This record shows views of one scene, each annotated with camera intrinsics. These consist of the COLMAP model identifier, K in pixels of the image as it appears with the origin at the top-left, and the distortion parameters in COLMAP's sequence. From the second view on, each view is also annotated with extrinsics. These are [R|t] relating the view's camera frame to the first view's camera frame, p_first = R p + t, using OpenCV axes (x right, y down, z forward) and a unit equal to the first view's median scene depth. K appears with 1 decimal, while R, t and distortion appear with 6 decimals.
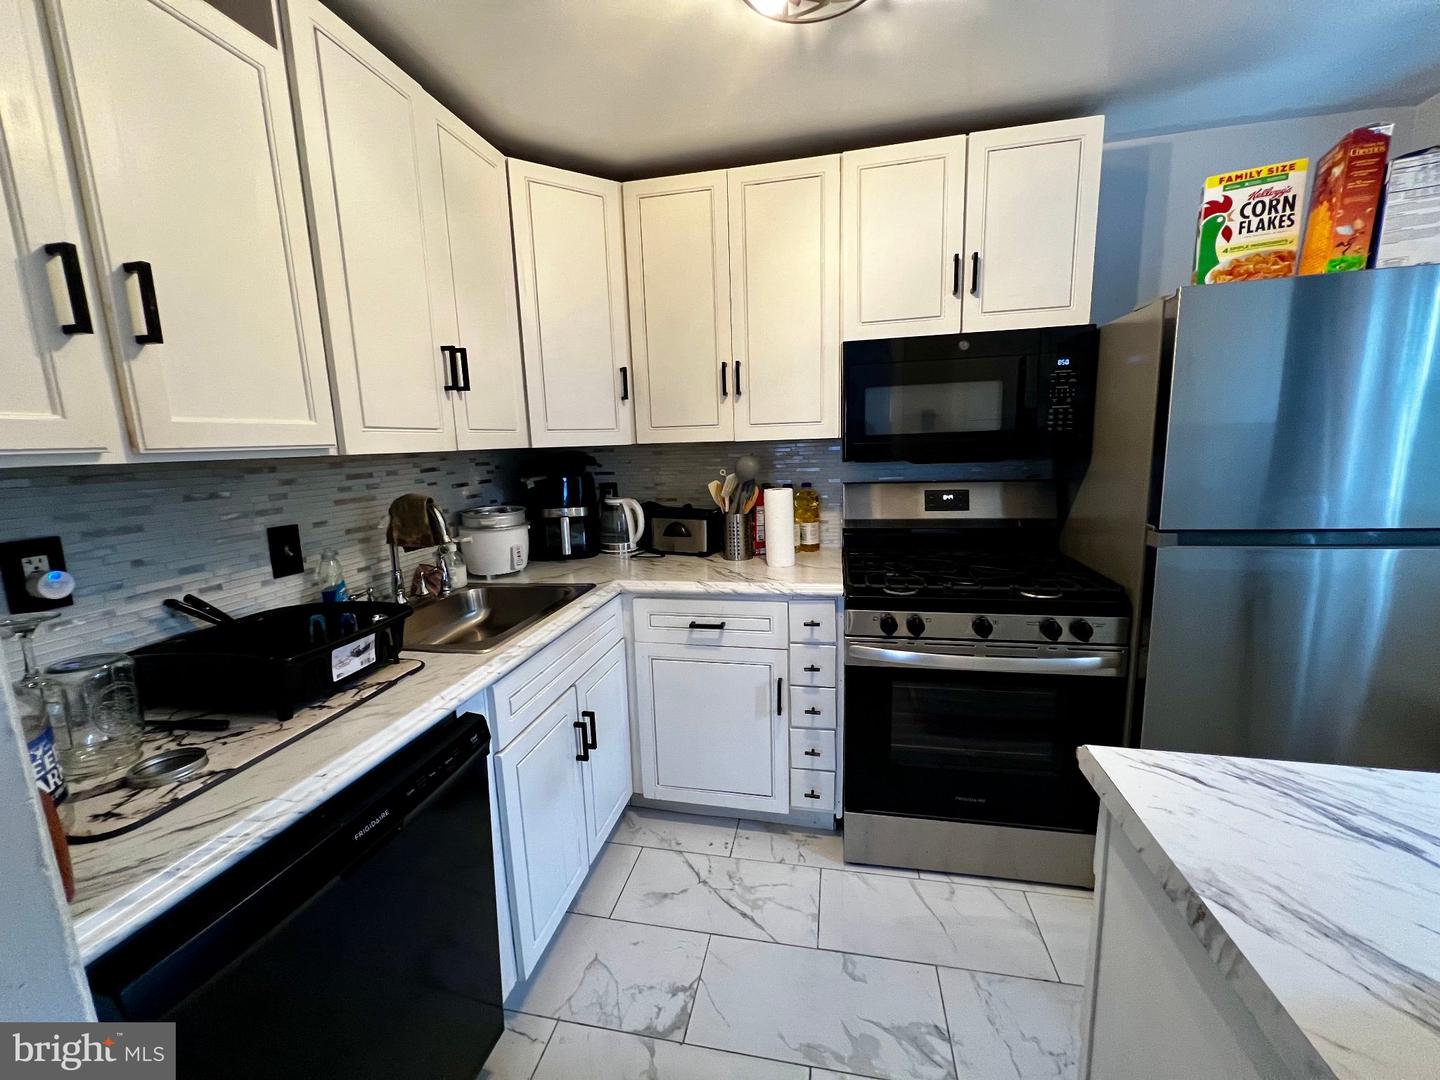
lens RADIAL K [[581.6, 0, 718.2], [0, 581.6, 538.9], [0, 0, 1]] dist [0.000154, -0.000002]
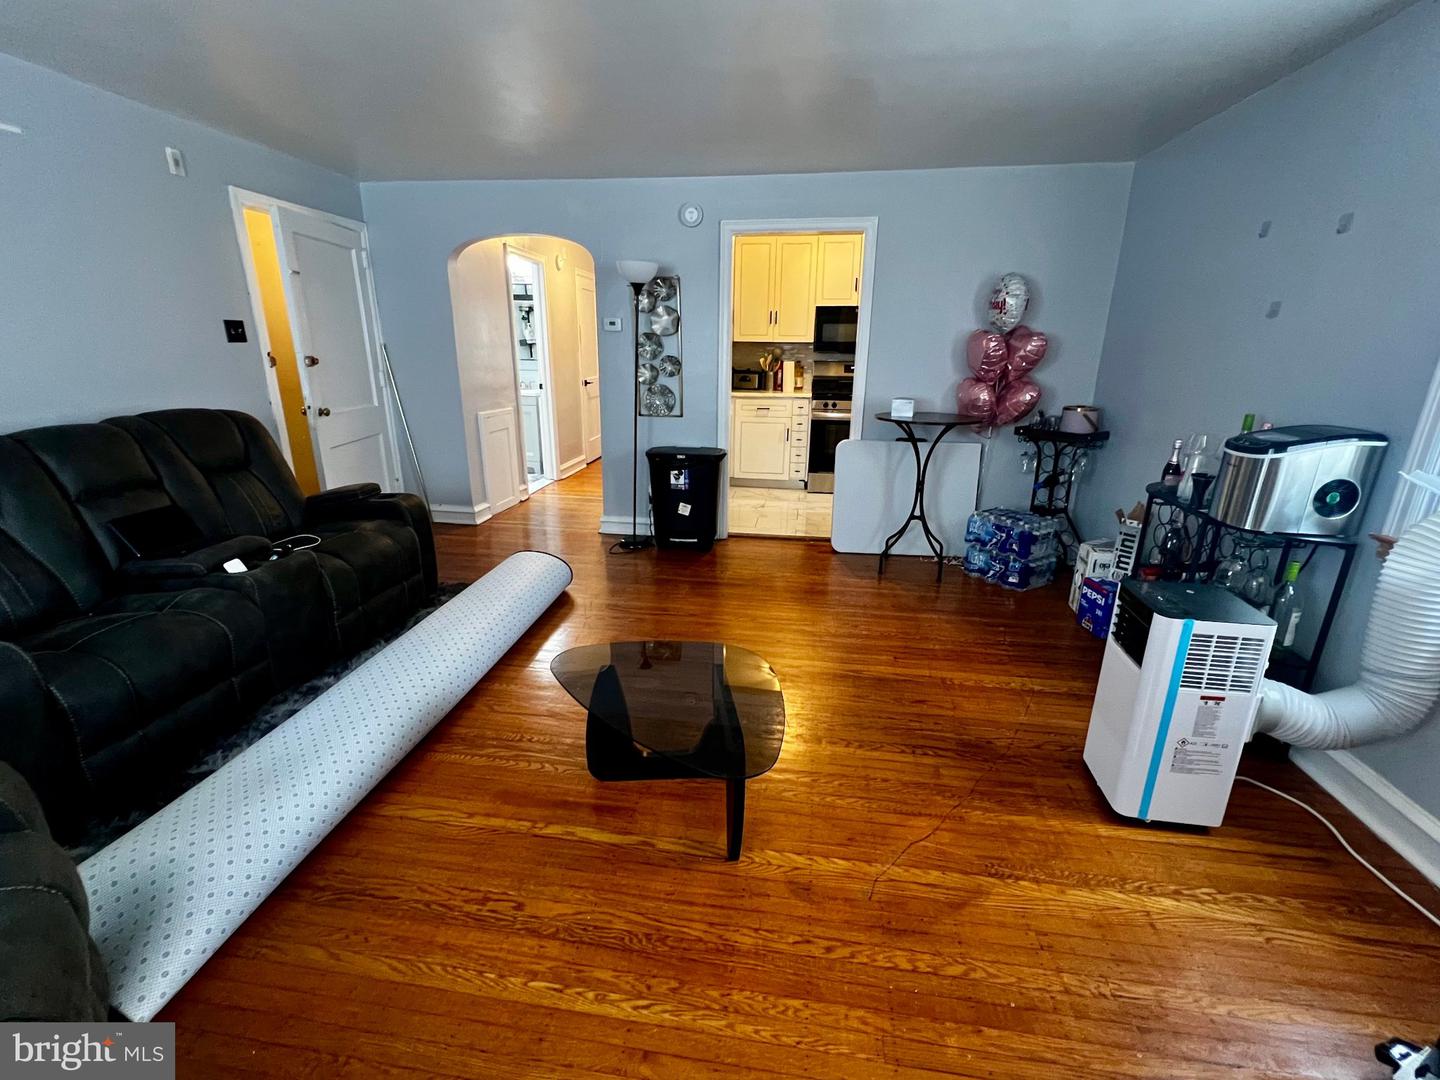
lens RADIAL K [[581.6, 0, 722.0], [0, 581.6, 537.8], [0, 0, 1]] dist [0.000154, -0.000002]
pose [[0.997640, 0.018464, 0.066125, -0.346400], [-0.028435, 0.987790, 0.153177, 0.298201], [-0.062489, -0.154696, 0.985984, -1.636711]]
